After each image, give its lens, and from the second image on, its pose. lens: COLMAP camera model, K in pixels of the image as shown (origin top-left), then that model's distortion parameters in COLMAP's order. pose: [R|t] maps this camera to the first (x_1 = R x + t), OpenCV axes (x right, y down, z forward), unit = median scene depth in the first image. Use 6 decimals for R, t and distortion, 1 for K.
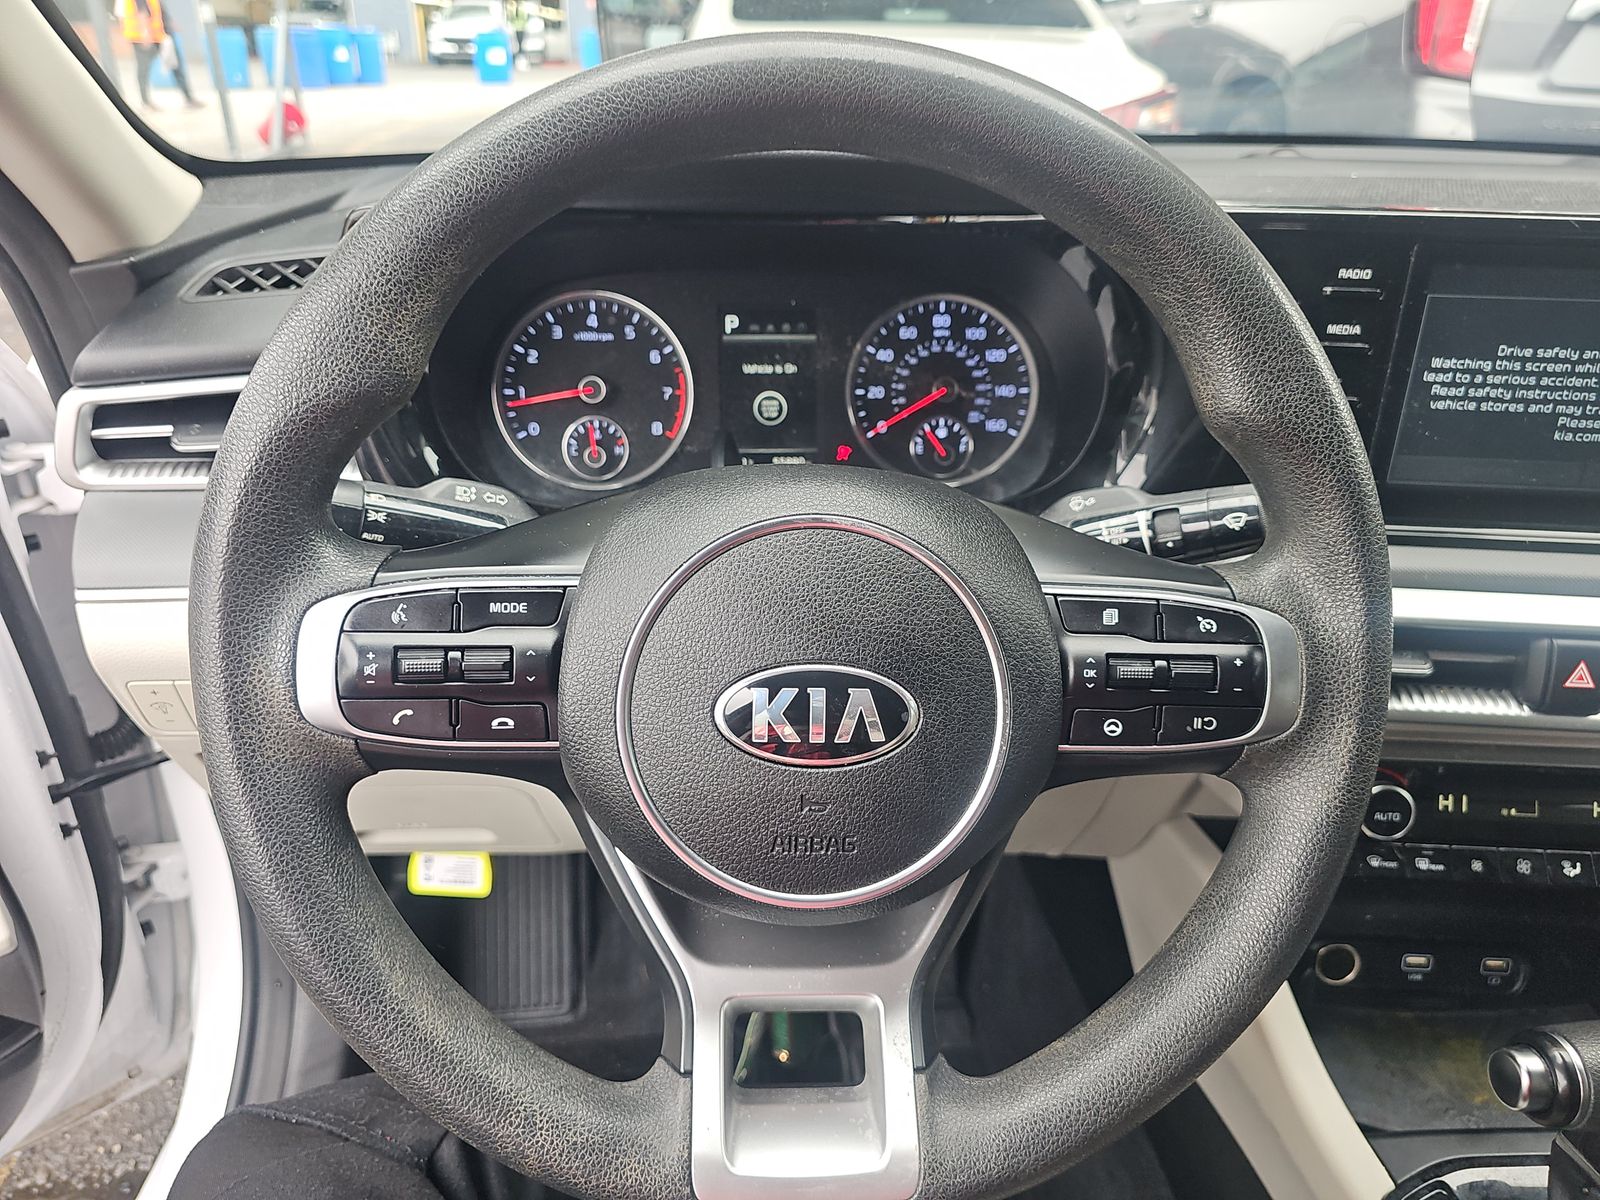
lens RADIAL K [[946.5, 0, 825.9], [0, 946.5, 568.8], [0, 0, 1]] dist [0.041573, -0.041764]
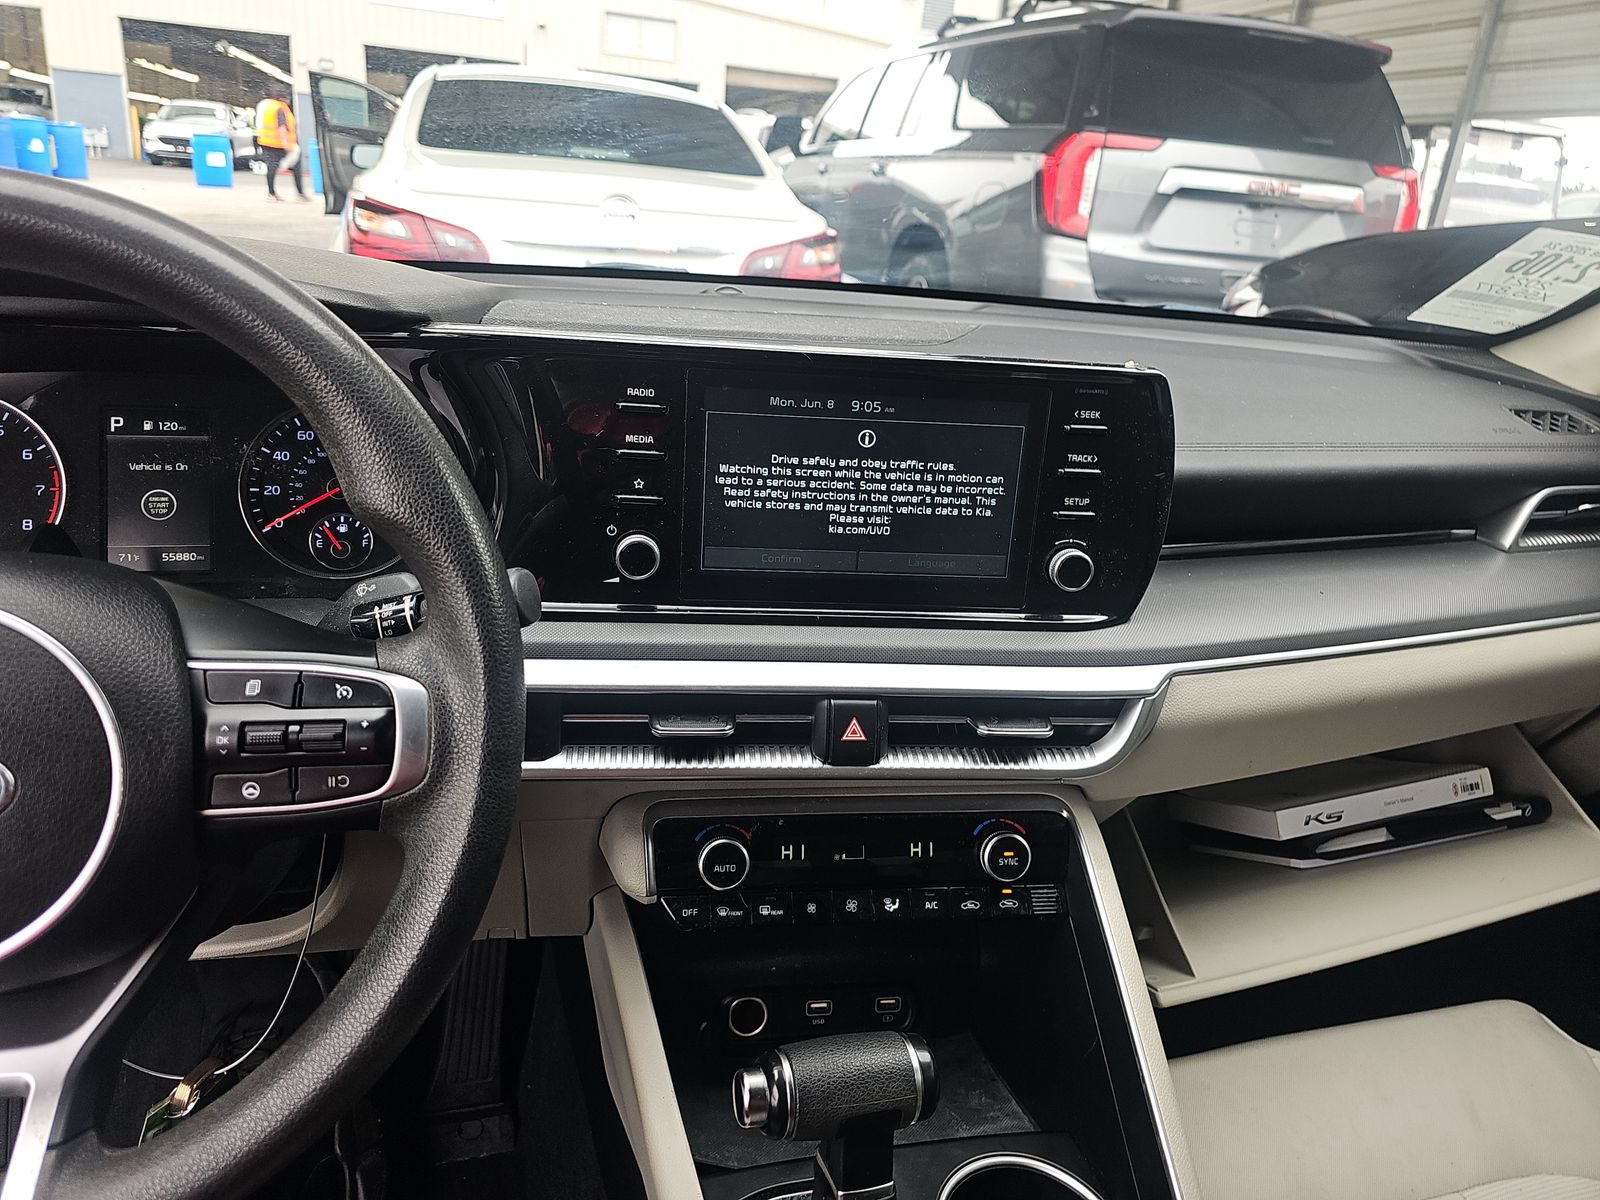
lens RADIAL K [[946.5, 0, 825.9], [0, 946.5, 568.8], [0, 0, 1]] dist [0.041573, -0.041764]
pose [[0.981422, -0.010333, 0.191583, 0.456458], [0.031893, 0.993442, -0.109796, 0.034918], [-0.189192, 0.113866, 0.975316, -0.131748]]
